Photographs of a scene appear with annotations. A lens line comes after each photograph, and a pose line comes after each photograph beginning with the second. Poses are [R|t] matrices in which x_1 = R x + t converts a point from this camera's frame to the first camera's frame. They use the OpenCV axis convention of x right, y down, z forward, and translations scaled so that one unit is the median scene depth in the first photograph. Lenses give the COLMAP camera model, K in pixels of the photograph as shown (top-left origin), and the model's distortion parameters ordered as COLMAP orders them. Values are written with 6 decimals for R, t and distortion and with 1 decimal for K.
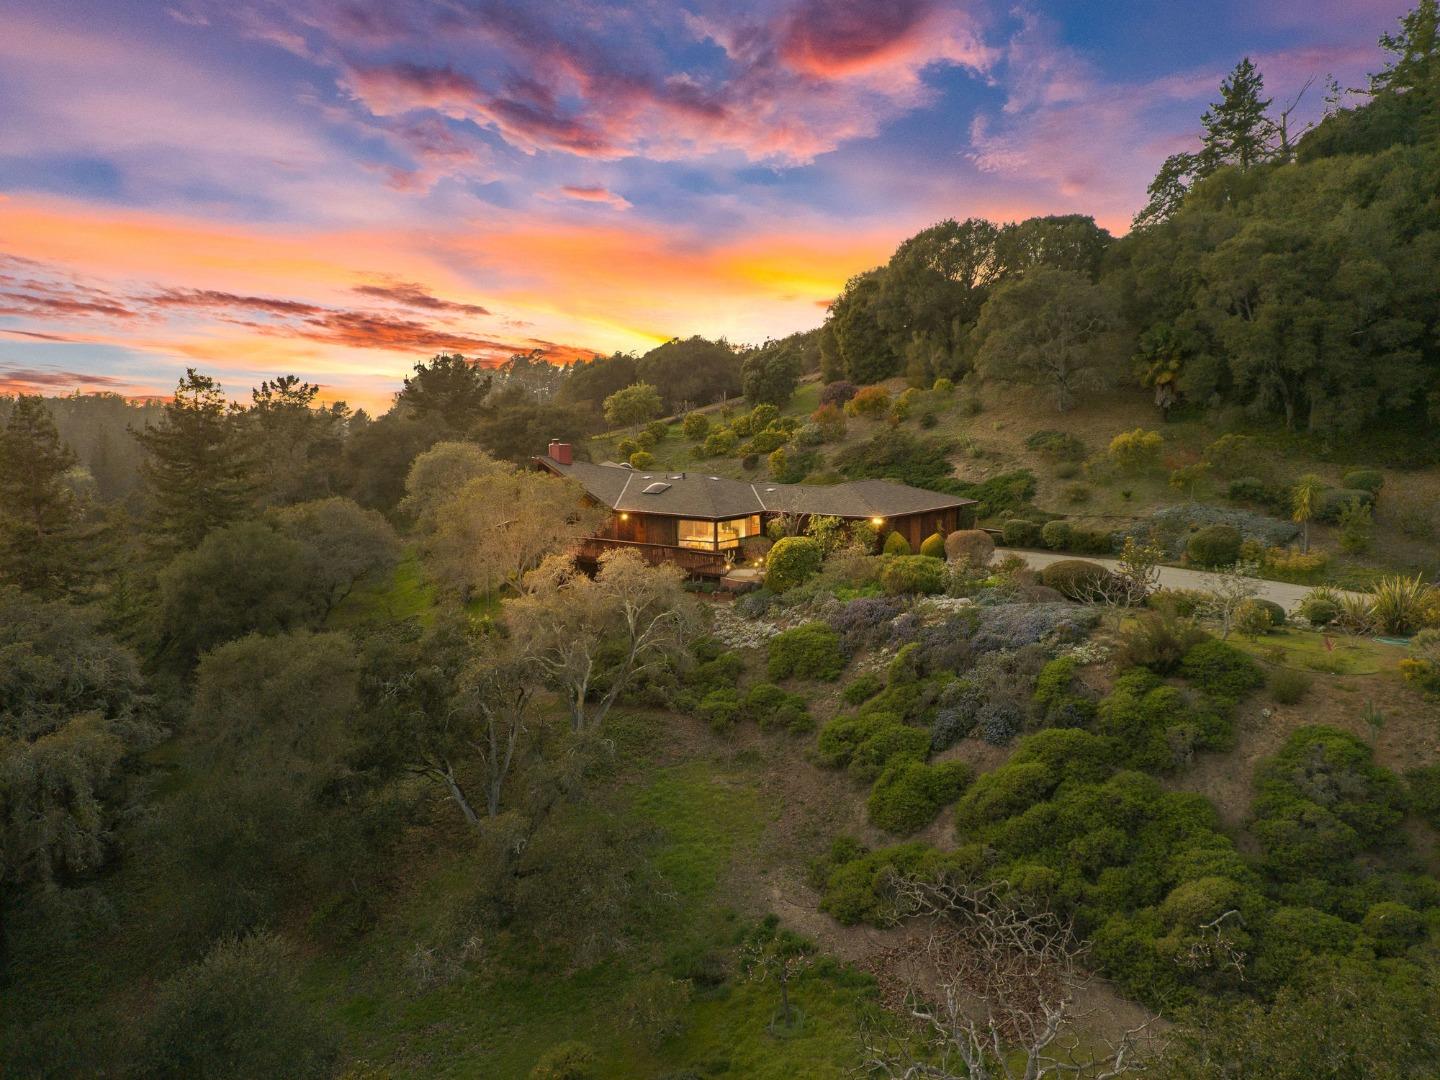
lens RADIAL K [[1036.4, 0, 751.9], [0, 1036.4, 539.3], [0, 0, 1]] dist [0.113347, -0.209777]
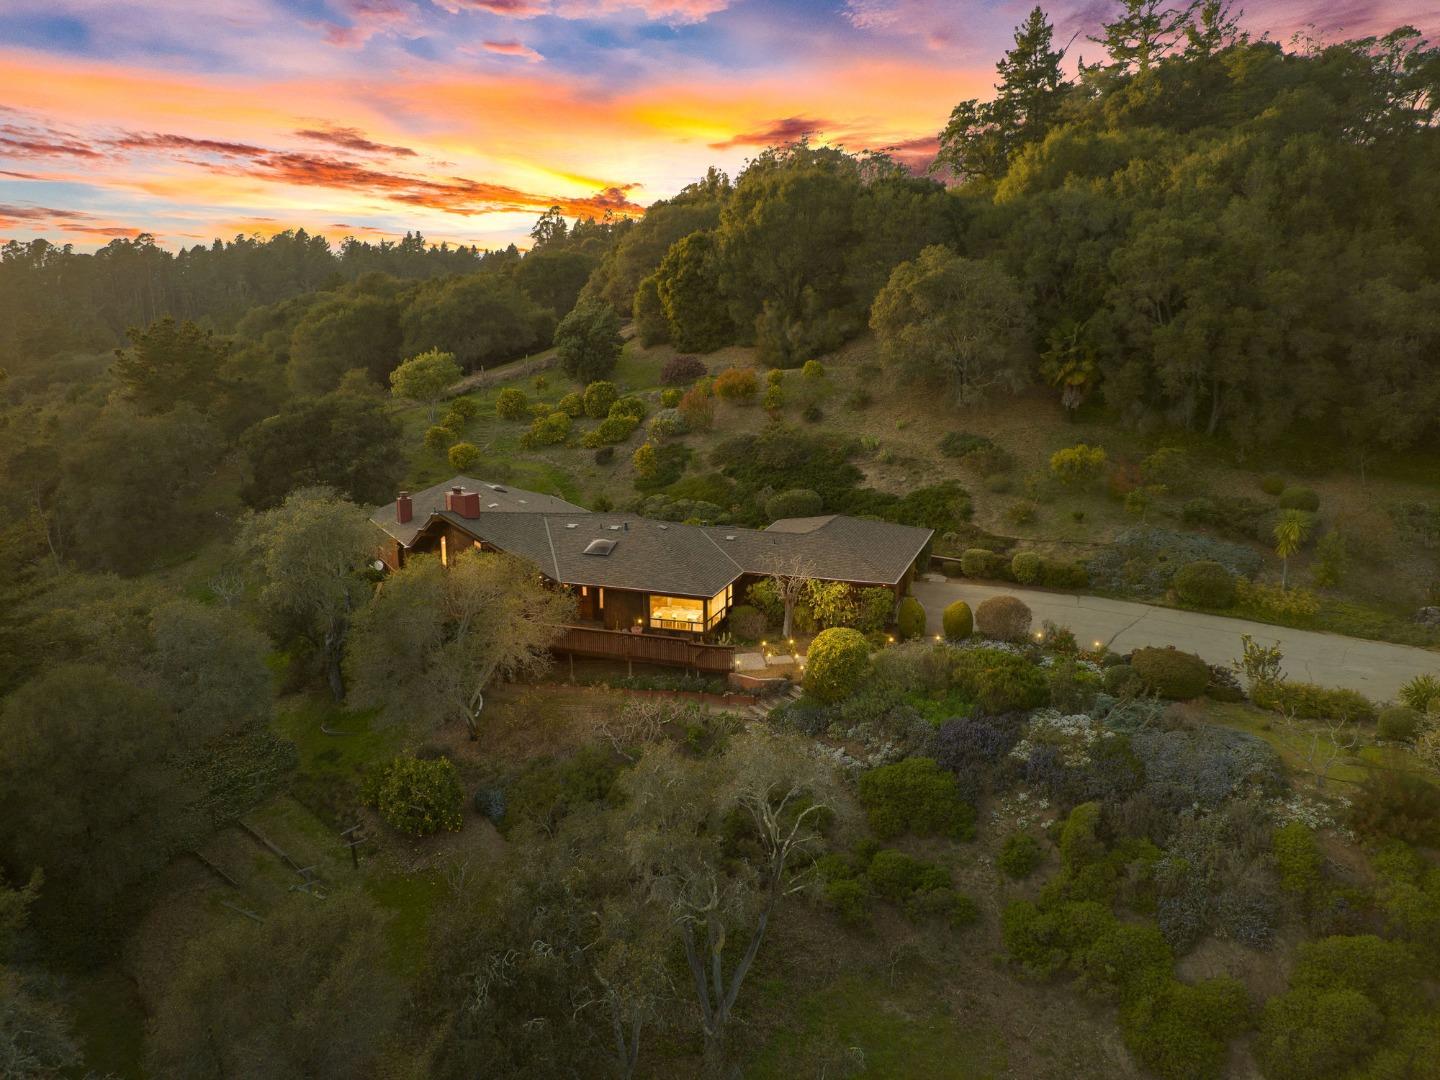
lens RADIAL K [[1036.4, 0, 751.9], [0, 1036.4, 539.3], [0, 0, 1]] dist [0.113347, -0.209777]
pose [[0.950932, -0.063517, 0.302811, -0.202932], [0.033506, 0.994086, 0.103298, -0.121976], [-0.307581, -0.088083, 0.947436, 0.171156]]
